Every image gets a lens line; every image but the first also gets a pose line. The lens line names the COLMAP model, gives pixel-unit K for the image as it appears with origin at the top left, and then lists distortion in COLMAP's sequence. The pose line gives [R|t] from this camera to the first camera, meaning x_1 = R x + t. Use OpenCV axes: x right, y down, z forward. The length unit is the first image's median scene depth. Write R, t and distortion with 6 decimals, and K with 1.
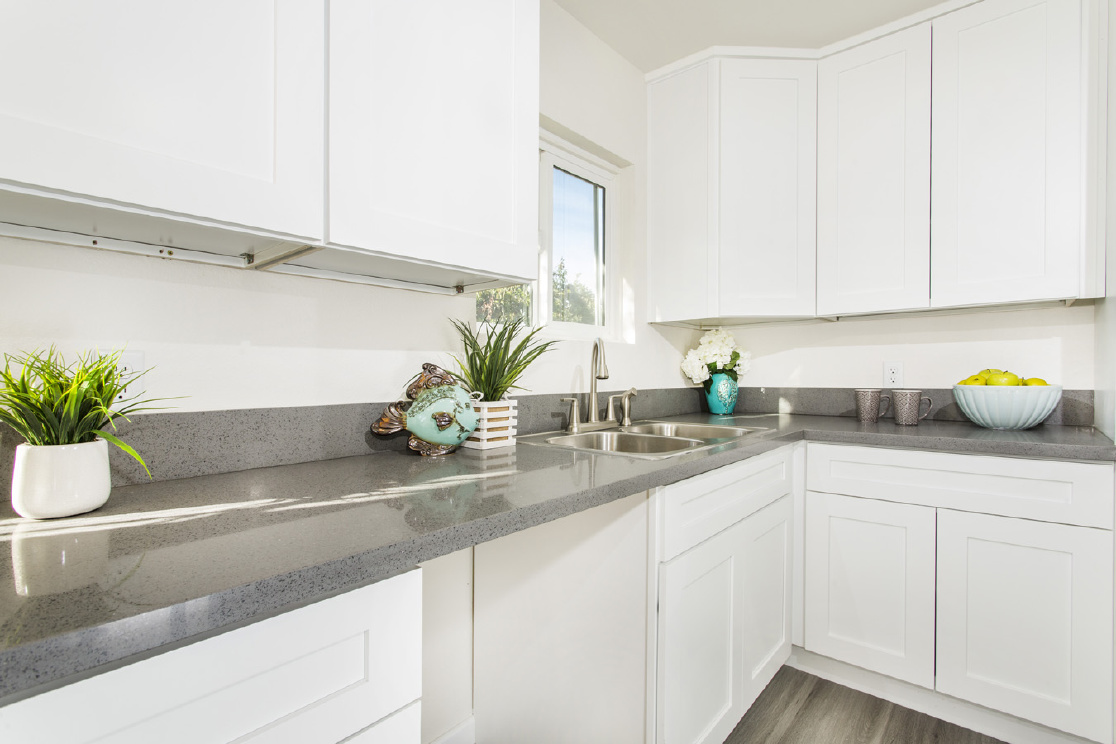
lens RADIAL K [[522.8, 0, 563.8], [0, 522.8, 379.3], [0, 0, 1]] dist [0.000534, 0.000826]
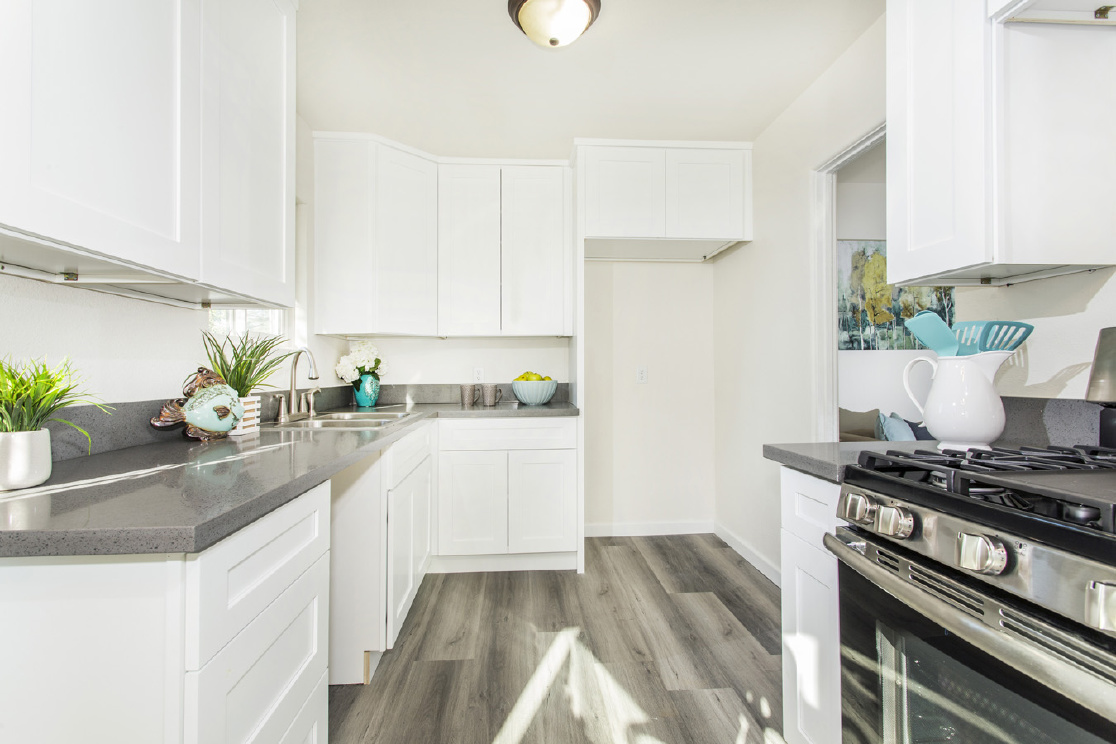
lens RADIAL K [[522.8, 0, 550.2], [0, 522.8, 371.4], [0, 0, 1]] dist [0.000534, 0.000826]
pose [[0.715890, 0.001485, 0.698212, -0.406115], [0.010304, 0.999866, -0.012691, 0.002629], [-0.698137, 0.016279, 0.715779, -0.355774]]
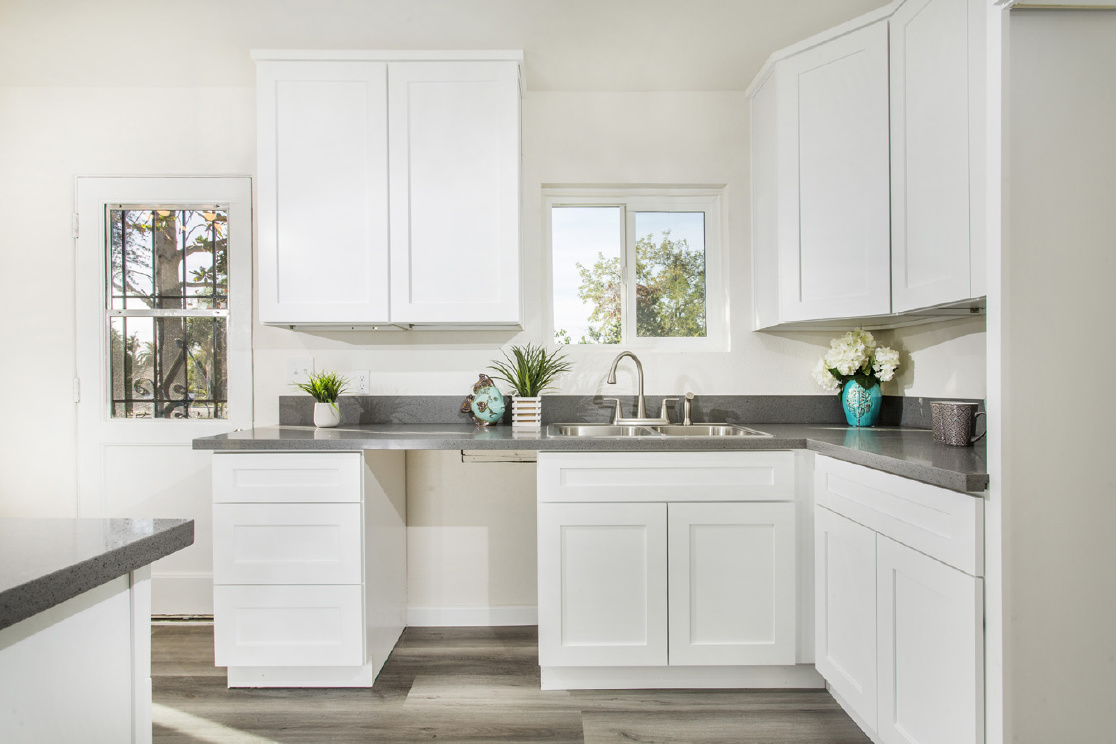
lens RADIAL K [[603.4, 0, 559.8], [0, 603.4, 366.6], [0, 0, 1]] dist [-0.004576, -0.000065]
pose [[0.655040, -0.006923, -0.755562, 1.099960], [-0.010584, 0.999776, -0.018336, -0.015081], [0.755520, 0.020007, 0.654820, -0.104968]]
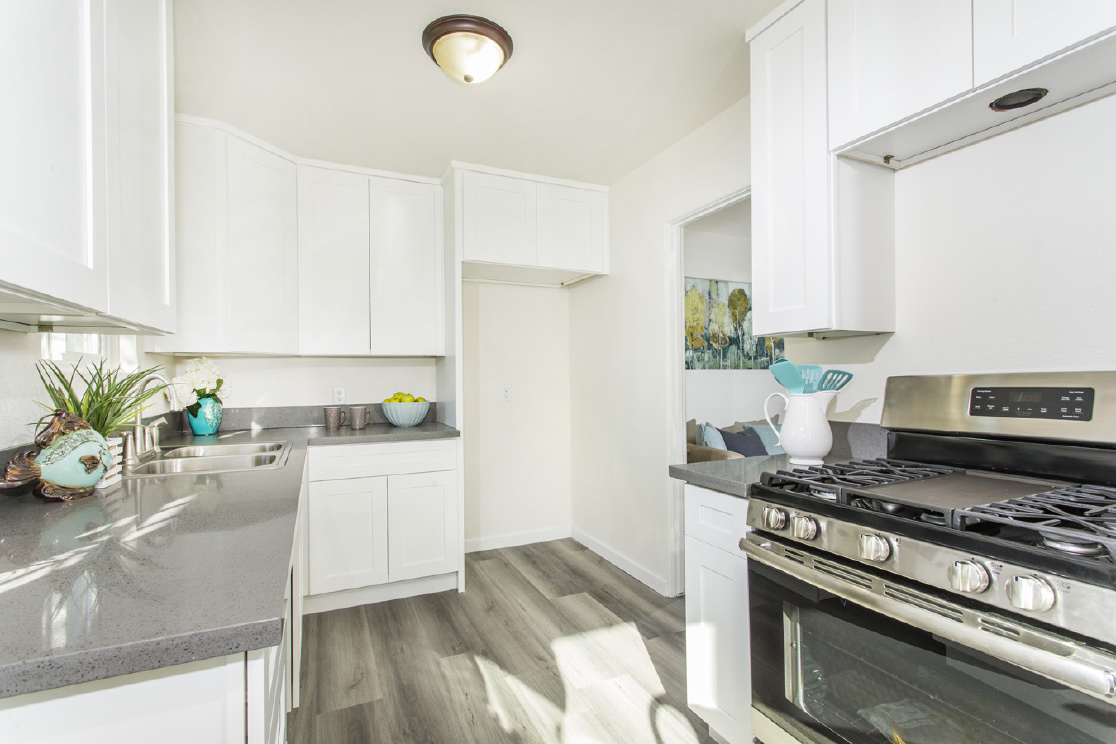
lens RADIAL K [[522.8, 0, 555.3], [0, 522.8, 378.4], [0, 0, 1]] dist [0.000534, 0.000826]
pose [[0.419820, -0.001040, 0.907607, -0.583747], [0.012996, 0.999904, -0.004866, -0.054935], [-0.907514, 0.013838, 0.419793, -0.212483]]
